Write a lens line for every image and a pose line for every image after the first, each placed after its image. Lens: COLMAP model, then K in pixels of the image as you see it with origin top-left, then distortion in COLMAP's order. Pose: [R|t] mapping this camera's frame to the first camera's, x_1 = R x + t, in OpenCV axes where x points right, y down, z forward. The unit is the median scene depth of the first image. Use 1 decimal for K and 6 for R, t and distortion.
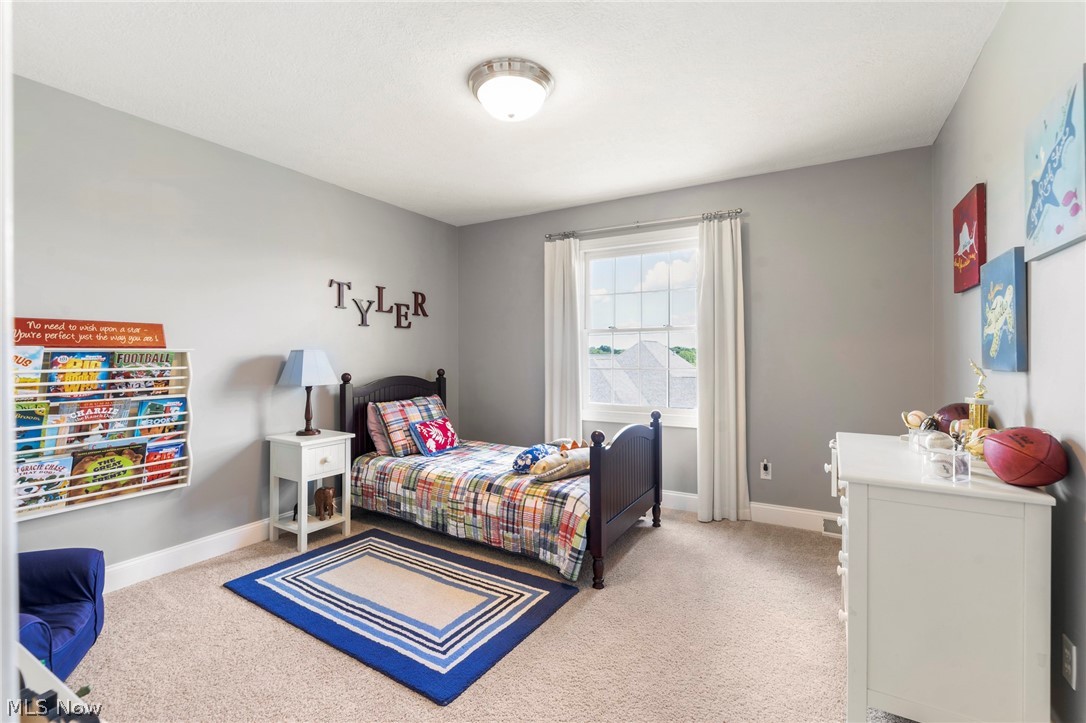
lens RADIAL K [[472.8, 0, 542.2], [0, 472.8, 355.0], [0, 0, 1]] dist [-0.000971, -0.000082]
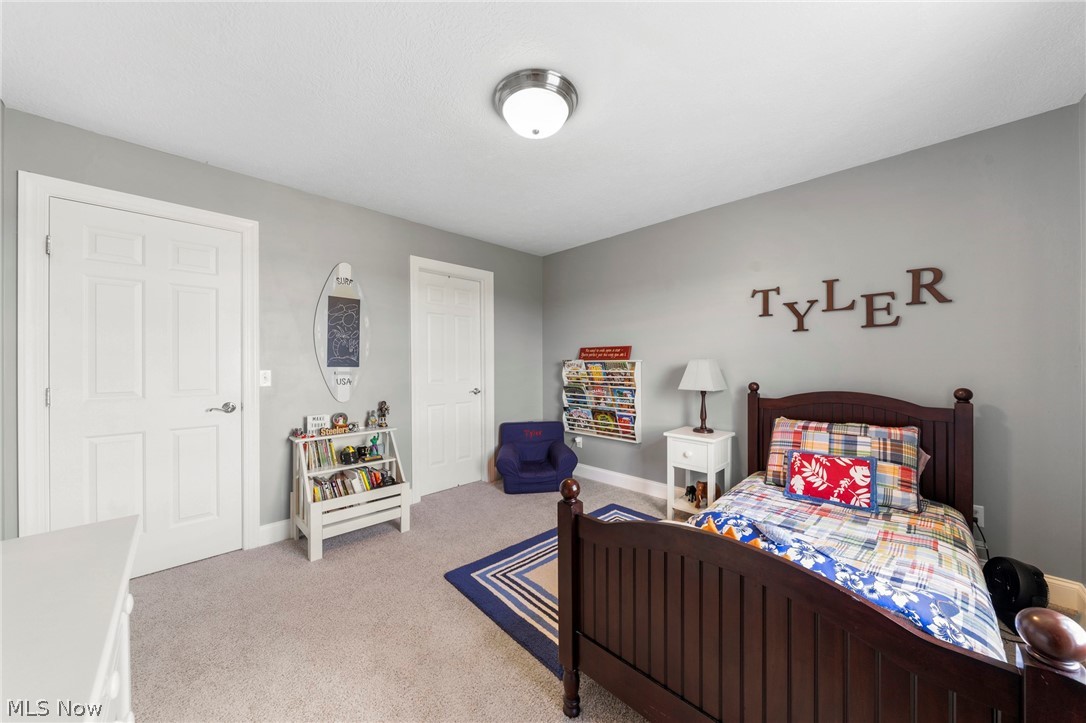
lens RADIAL K [[374.7, 0, 543.0], [0, 374.7, 361.5], [0, 0, 1]] dist [-0.000983, -0.000046]
pose [[-0.248818, -0.001832, -0.968549, 0.632098], [0.001117, 0.999997, -0.002178, -0.005389], [0.968550, -0.001624, -0.248815, 1.069959]]
